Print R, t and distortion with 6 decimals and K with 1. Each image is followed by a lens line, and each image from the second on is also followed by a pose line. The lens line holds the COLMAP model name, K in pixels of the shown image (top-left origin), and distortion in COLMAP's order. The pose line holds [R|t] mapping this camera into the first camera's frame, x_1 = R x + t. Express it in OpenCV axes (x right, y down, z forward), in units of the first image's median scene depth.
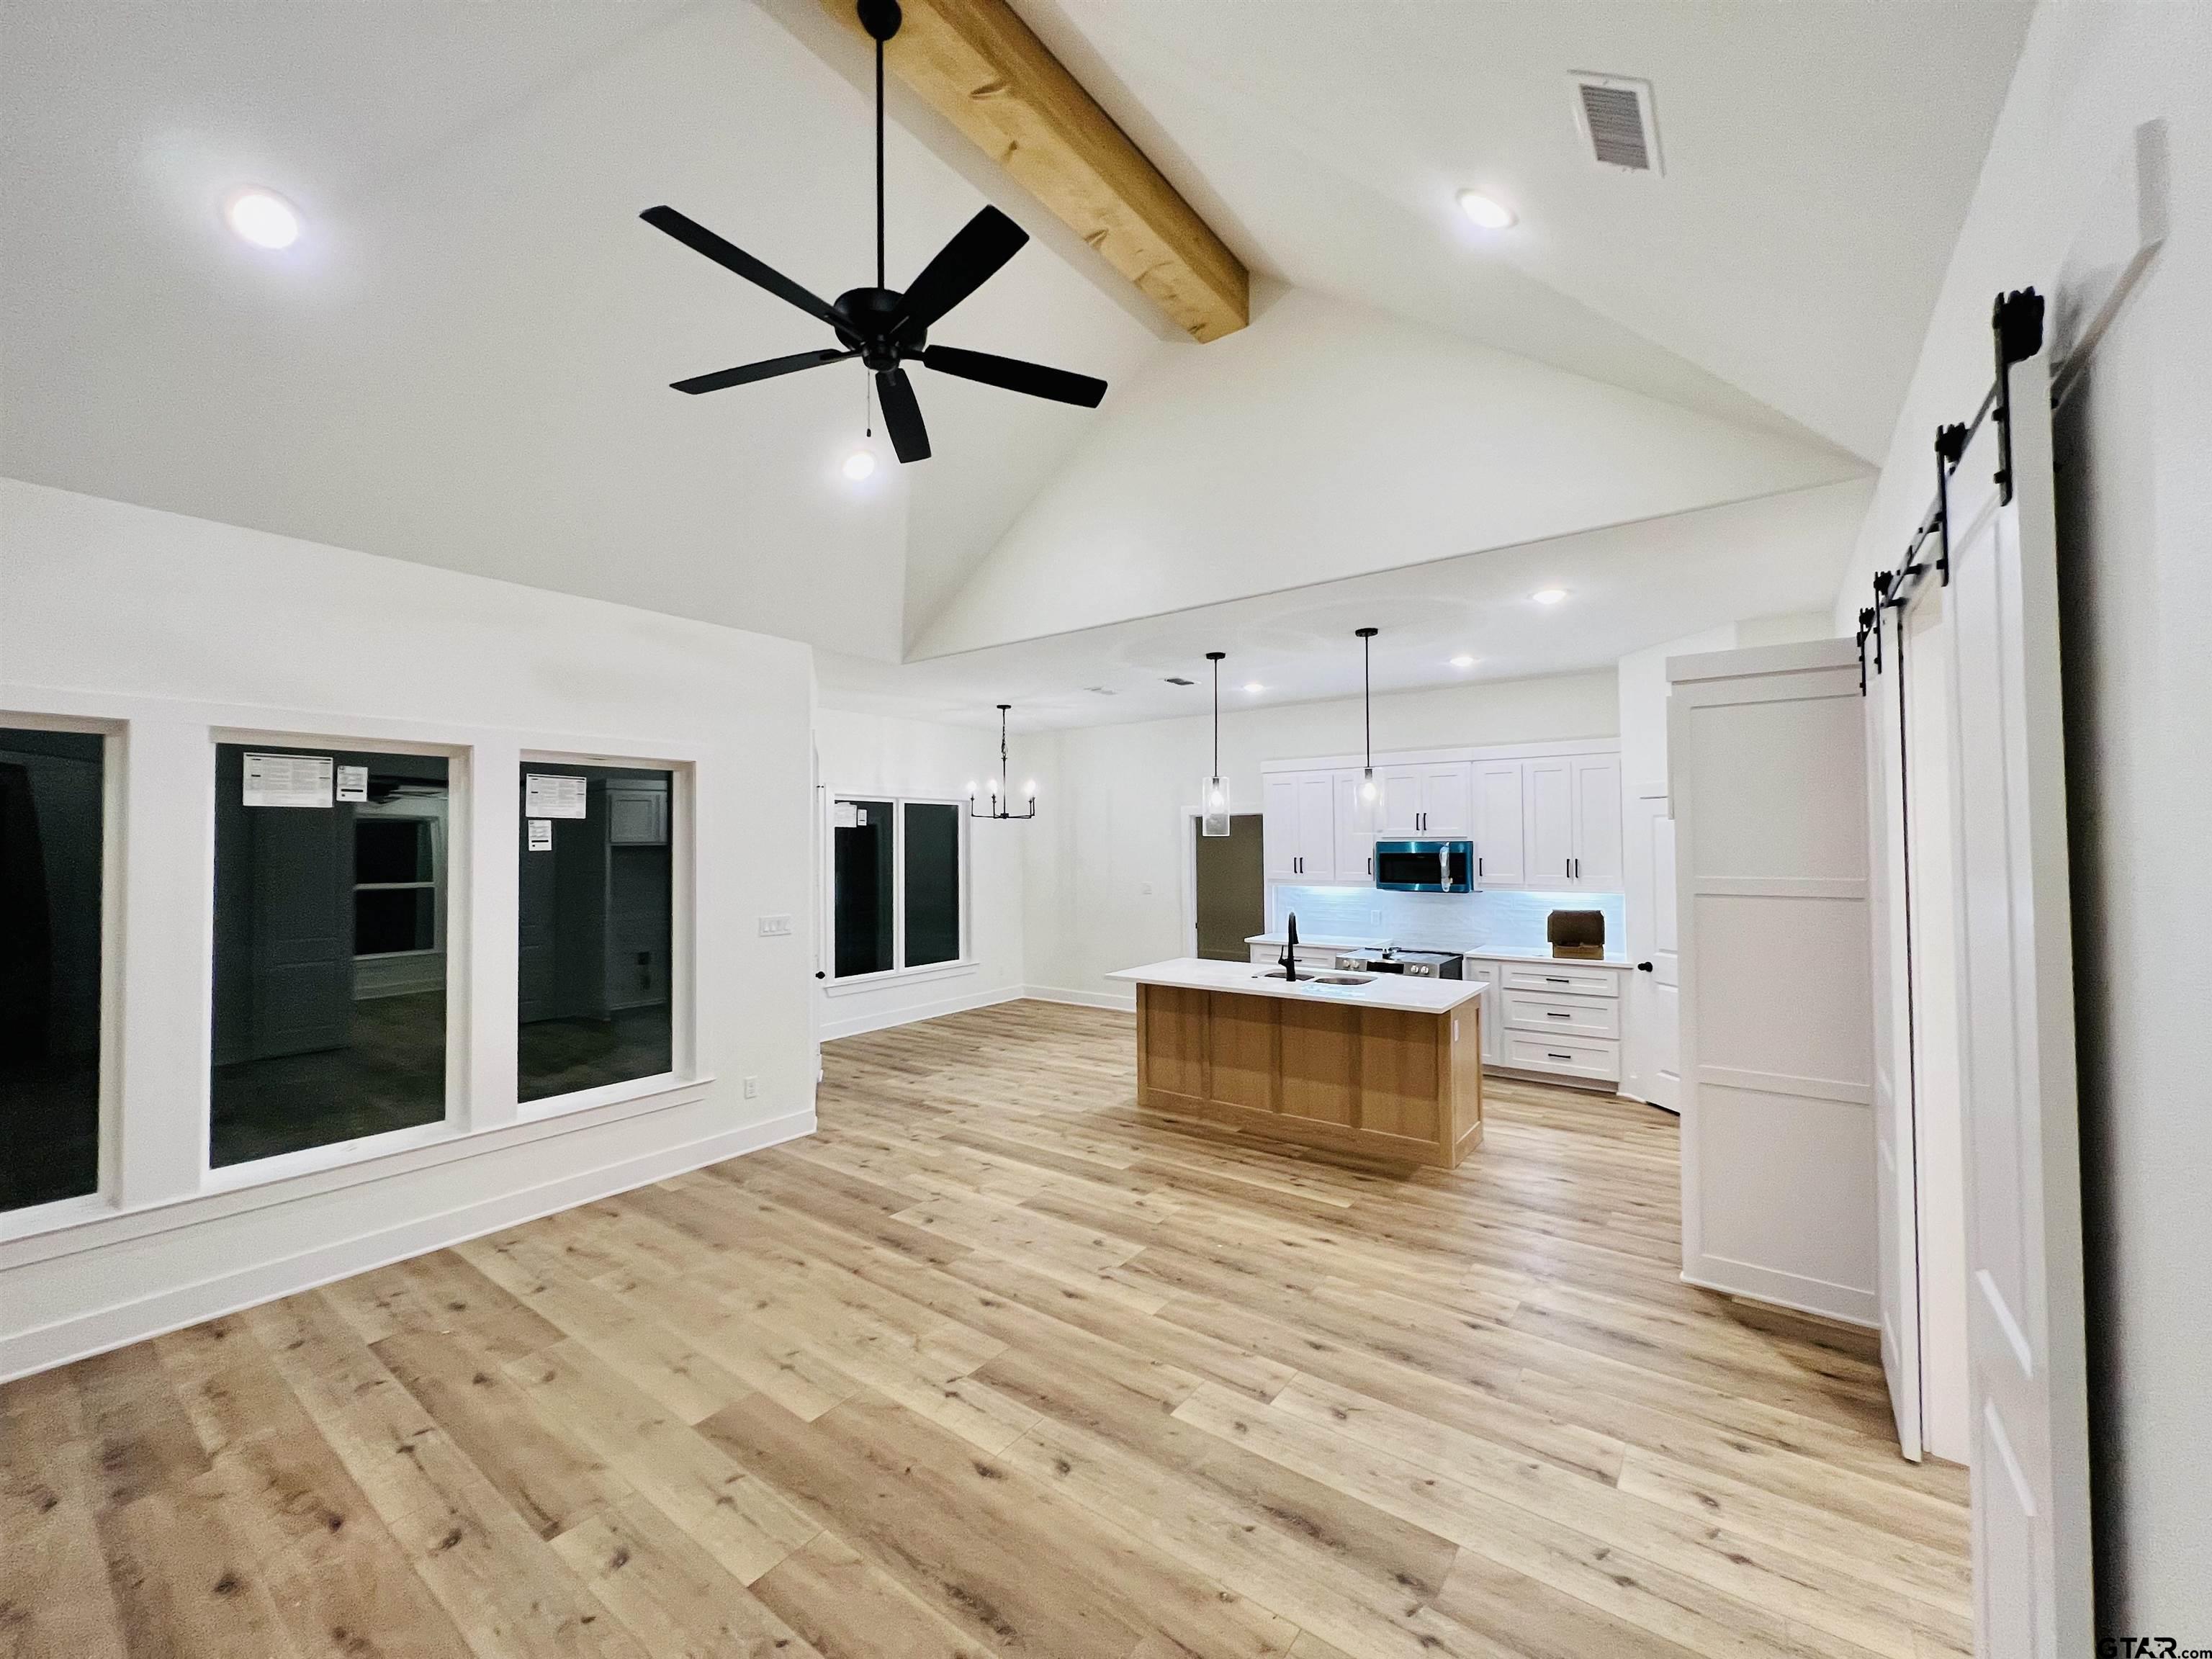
lens RADIAL K [[883.5, 0, 1102.4], [0, 883.5, 830.4], [0, 0, 1]] dist [-0.000479, 0.000308]
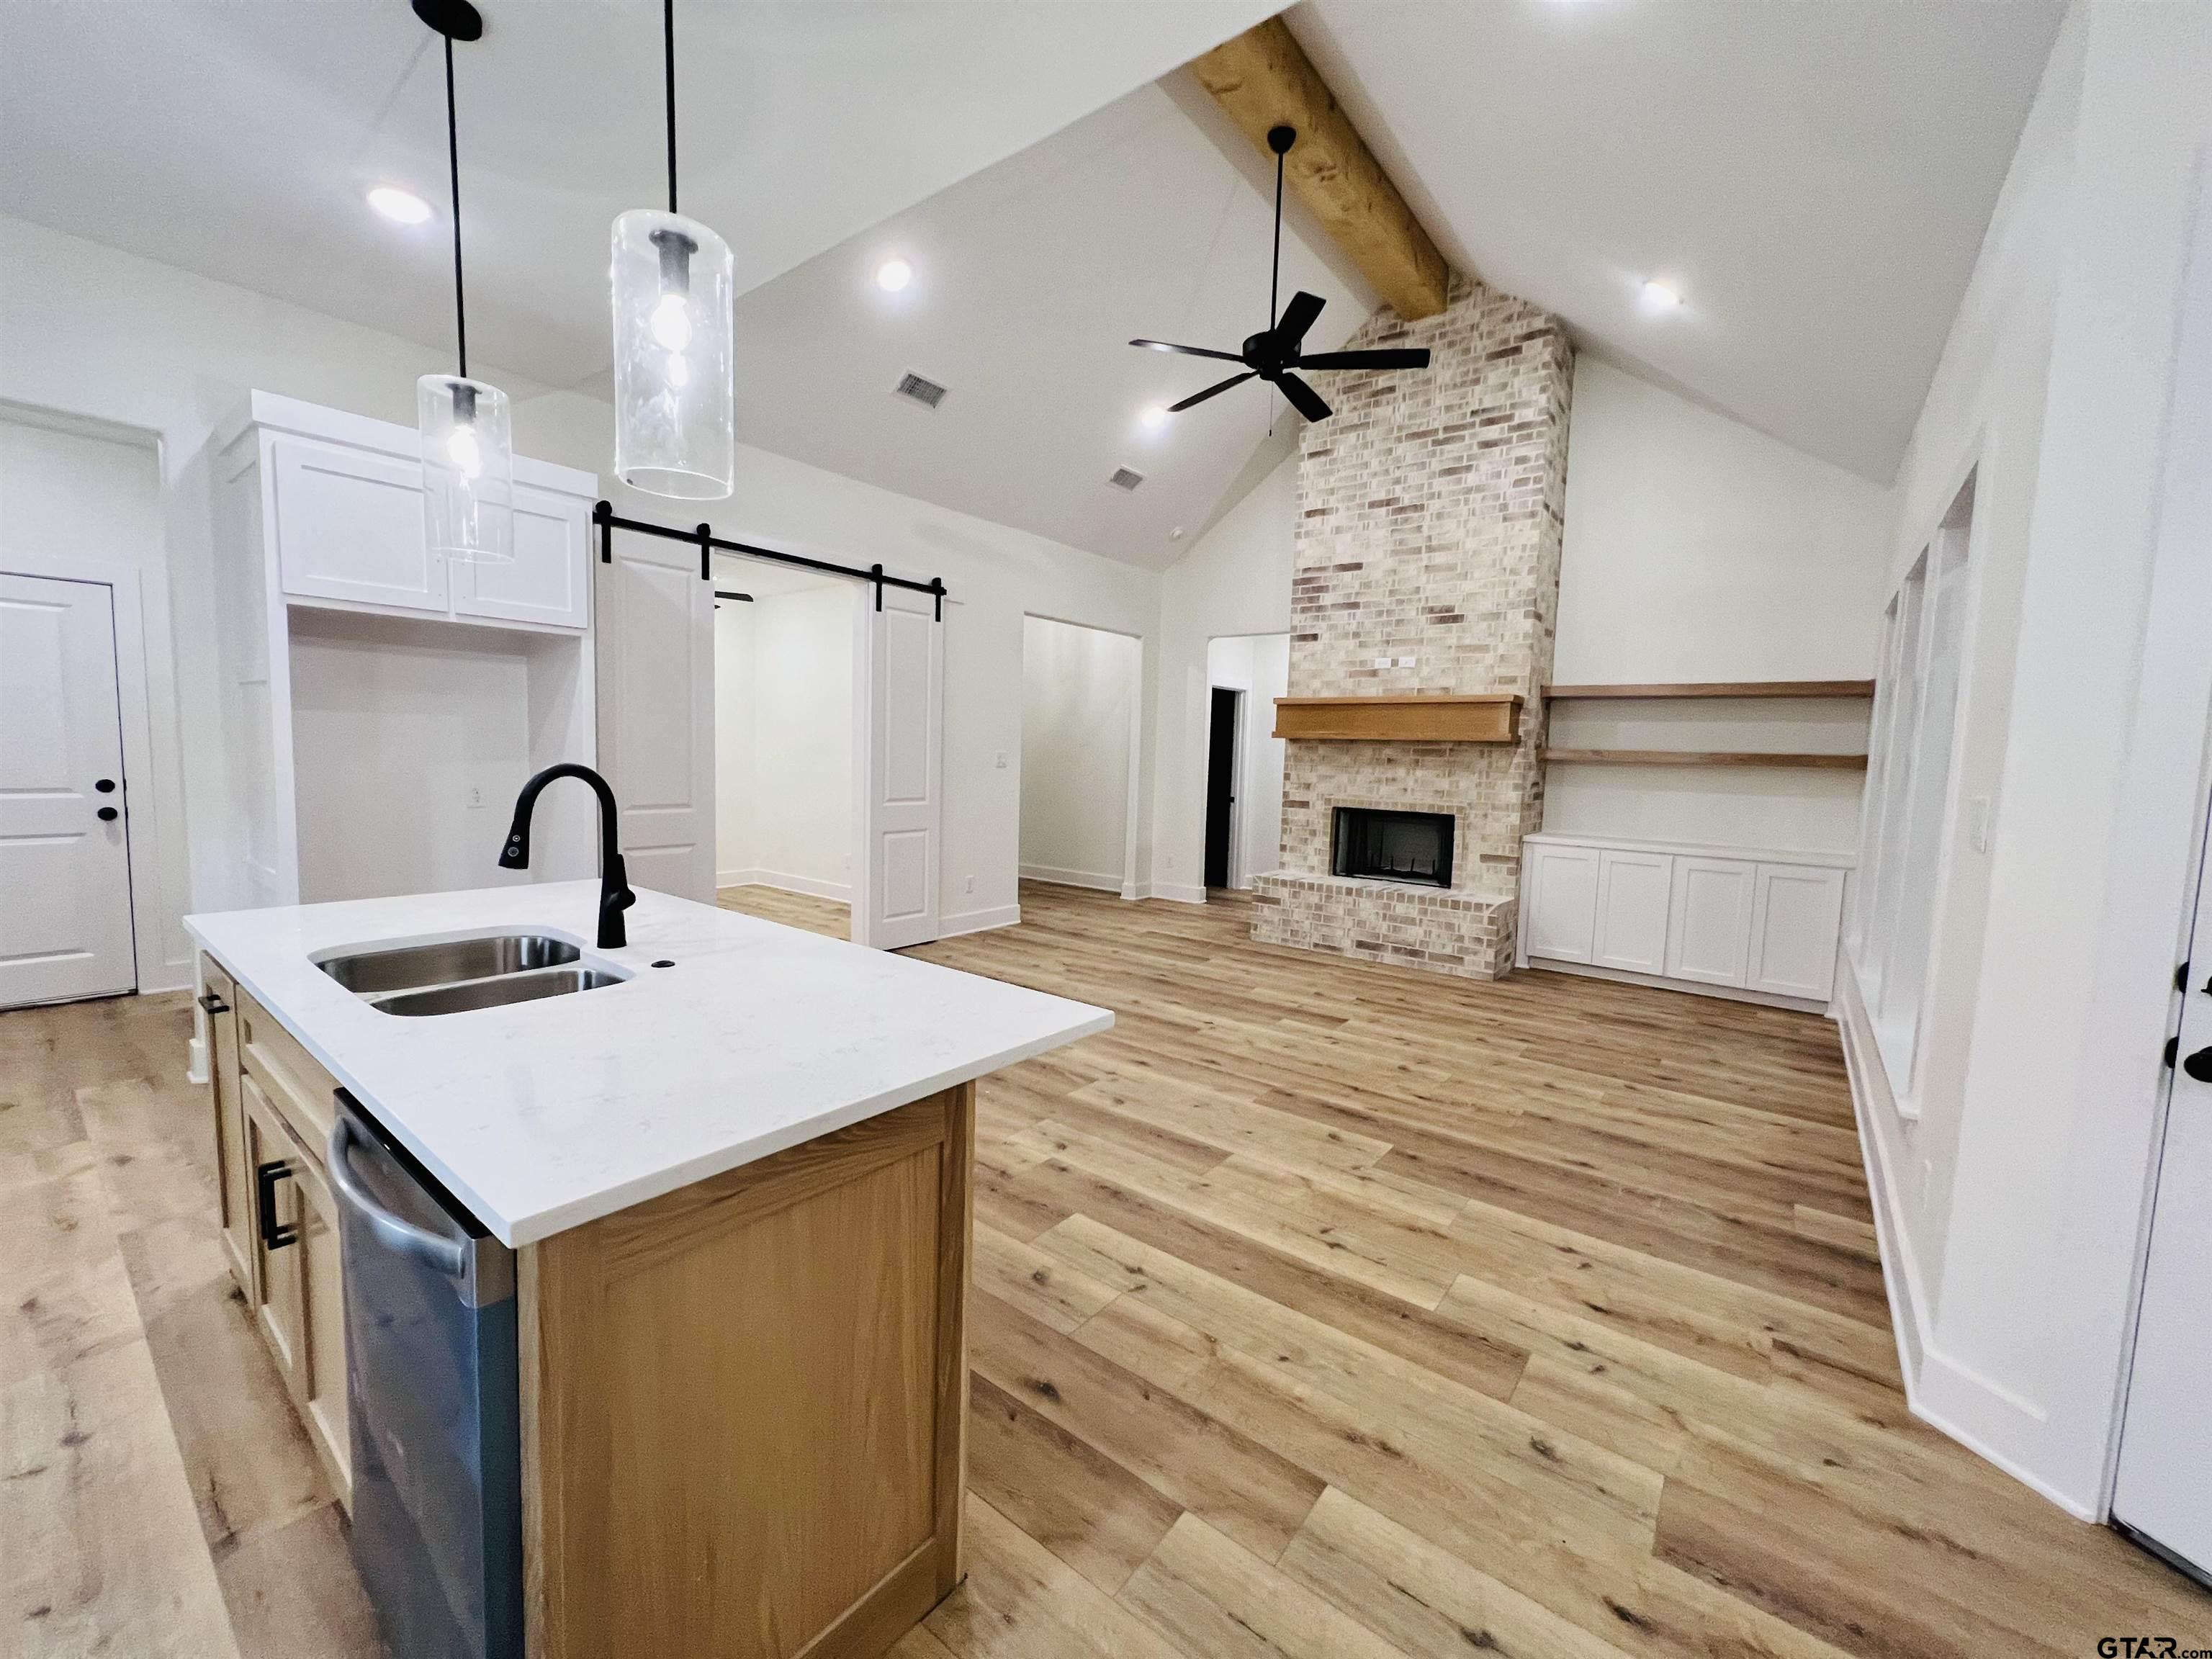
lens RADIAL K [[883.5, 0, 1102.9], [0, 883.5, 824.5], [0, 0, 1]] dist [-0.000479, 0.000308]
pose [[-0.999520, -0.025265, 0.017910, 0.002922], [-0.023969, 0.997311, 0.069256, 0.127619], [-0.019611, 0.068793, -0.997438, 1.955684]]
